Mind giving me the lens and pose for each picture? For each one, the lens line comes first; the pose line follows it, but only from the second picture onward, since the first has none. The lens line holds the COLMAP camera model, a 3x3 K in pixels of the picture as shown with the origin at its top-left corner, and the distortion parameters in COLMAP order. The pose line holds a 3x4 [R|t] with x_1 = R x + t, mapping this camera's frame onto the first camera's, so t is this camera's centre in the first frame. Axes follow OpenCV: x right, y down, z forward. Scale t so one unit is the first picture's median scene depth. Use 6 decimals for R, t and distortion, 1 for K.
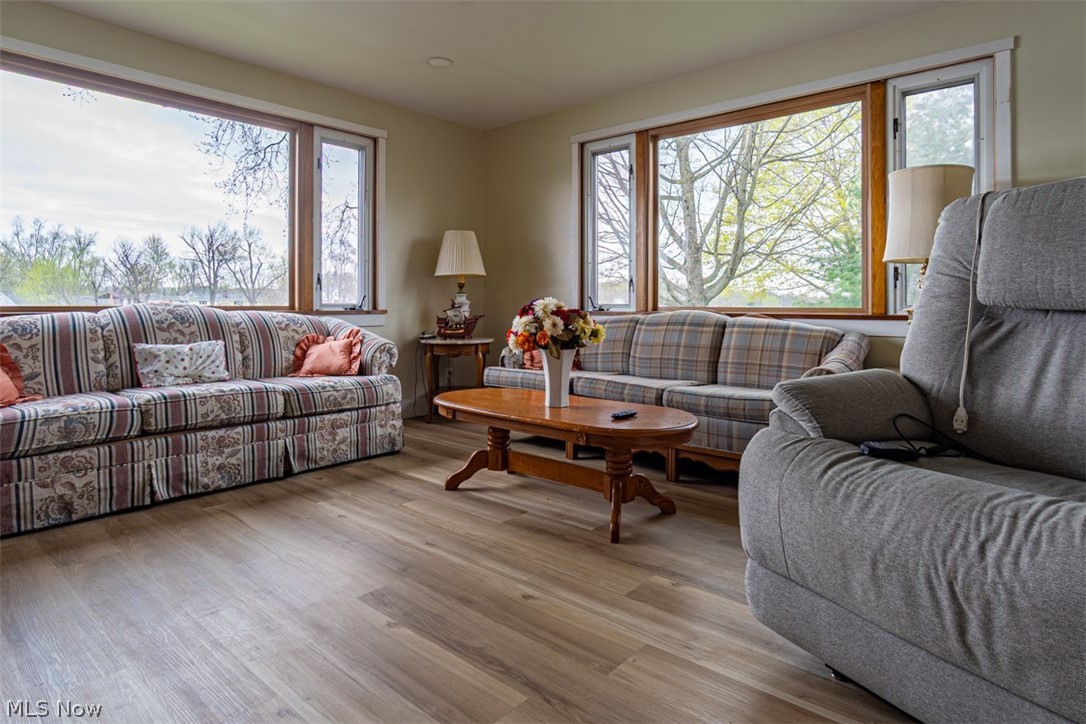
lens RADIAL K [[601.2, 0, 557.2], [0, 601.2, 307.3], [0, 0, 1]] dist [-0.014299, 0.001021]
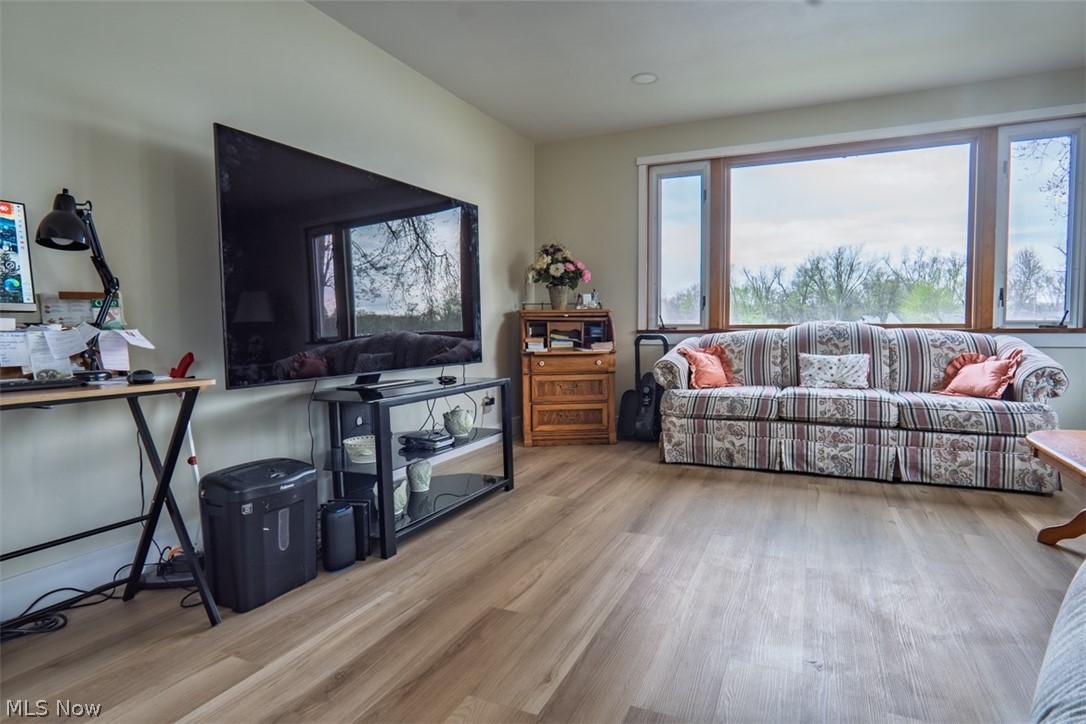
lens RADIAL K [[586.3, 0, 546.8], [0, 586.3, 354.8], [0, 0, 1]] dist [-0.025732, 0.000543]
pose [[0.273824, 0.046498, -0.960655, 0.335730], [0.003986, 0.998767, 0.049480, -0.001080], [0.961771, -0.017378, 0.273302, 0.100884]]
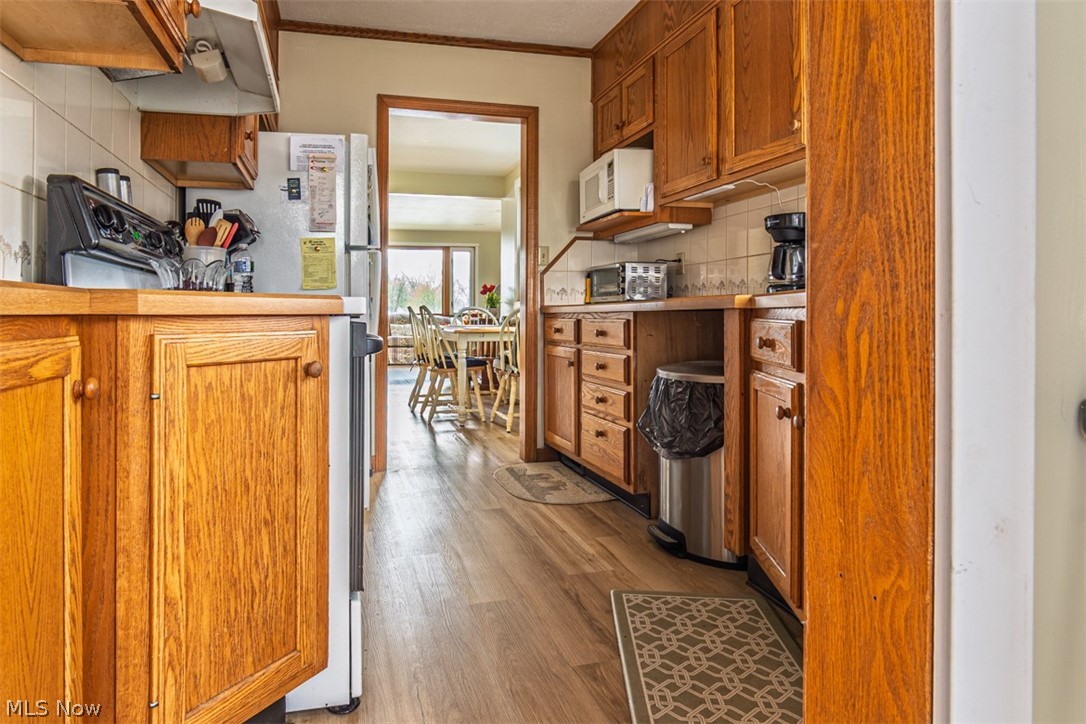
lens RADIAL K [[612.3, 0, 482.2], [0, 612.3, 344.4], [0, 0, 1]] dist [-0.025117, 0.000453]
pose [[0.812022, 0.022641, -0.583187, 1.652607], [0.003737, 0.999025, 0.043988, 0.019681], [0.583615, -0.037898, 0.811146, -1.452129]]
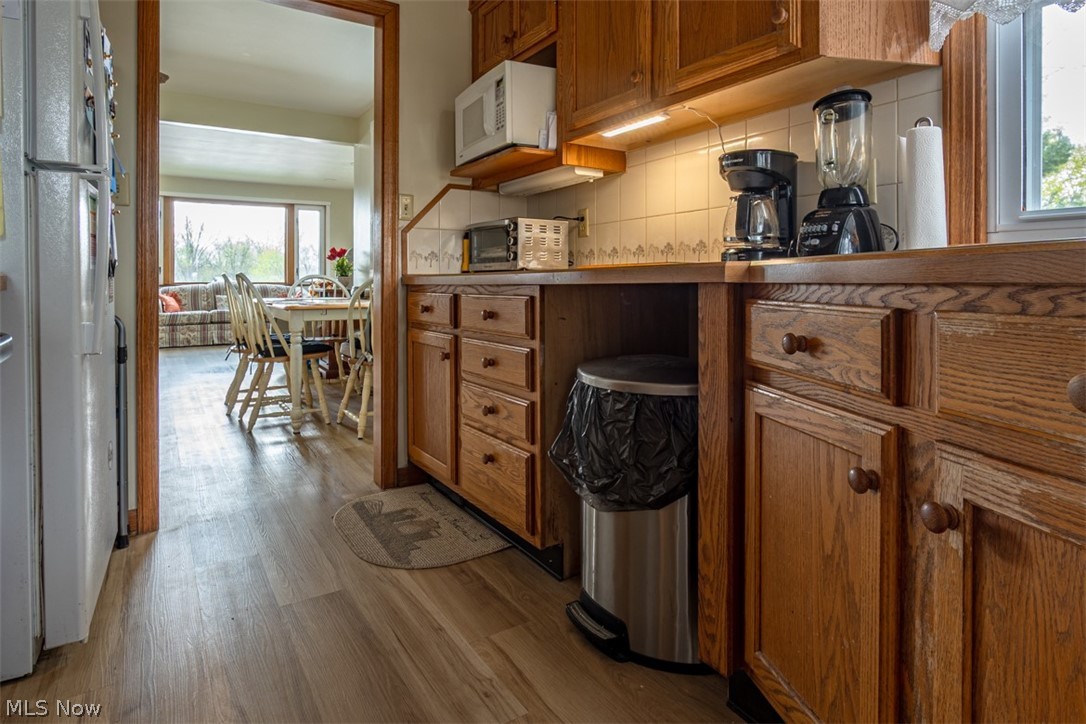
lens RADIAL K [[618.4, 0, 549.4], [0, 618.4, 287.4], [0, 0, 1]] dist [-0.018917, 0.004634]
pose [[0.956526, -0.000155, -0.291646, 1.527382], [0.001177, 0.999994, 0.003328, 0.013610], [0.291644, -0.003527, 0.956521, -1.234688]]
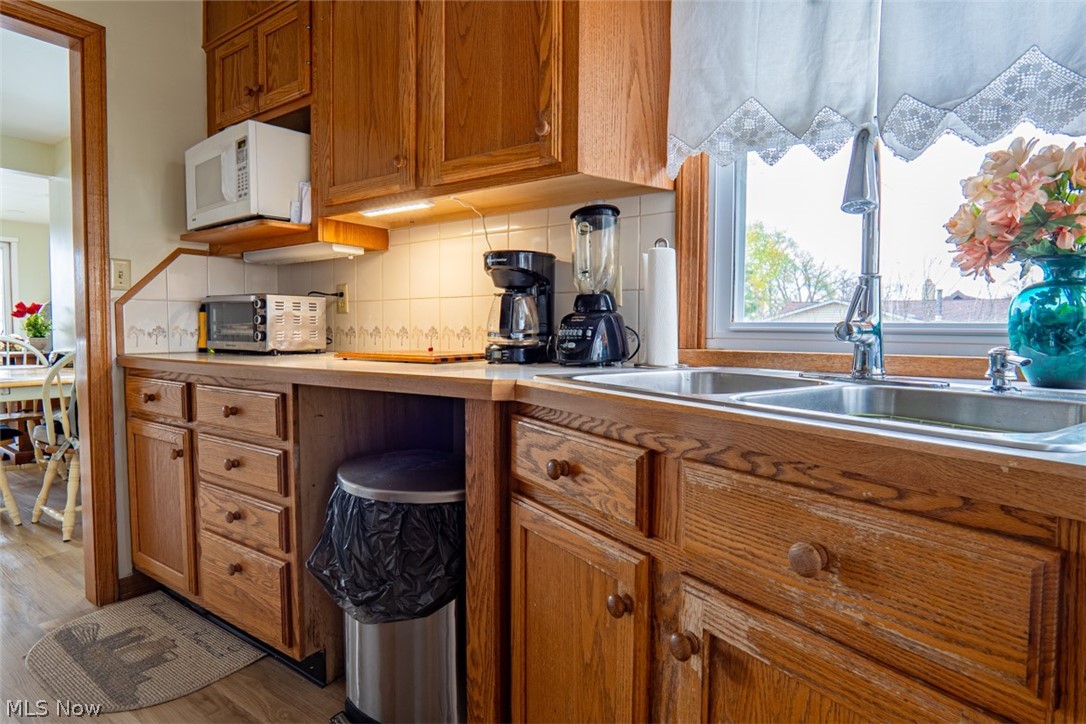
lens RADIAL K [[593.3, 0, 555.9], [0, 593.3, 361.3], [0, 0, 1]] dist [-0.024478, 0.001986]
pose [[0.994731, 0.000000, 0.102516, 1.522397], [-0.004916, 0.998849, 0.047702, -0.024200], [-0.102399, -0.047955, 0.993587, -1.209841]]
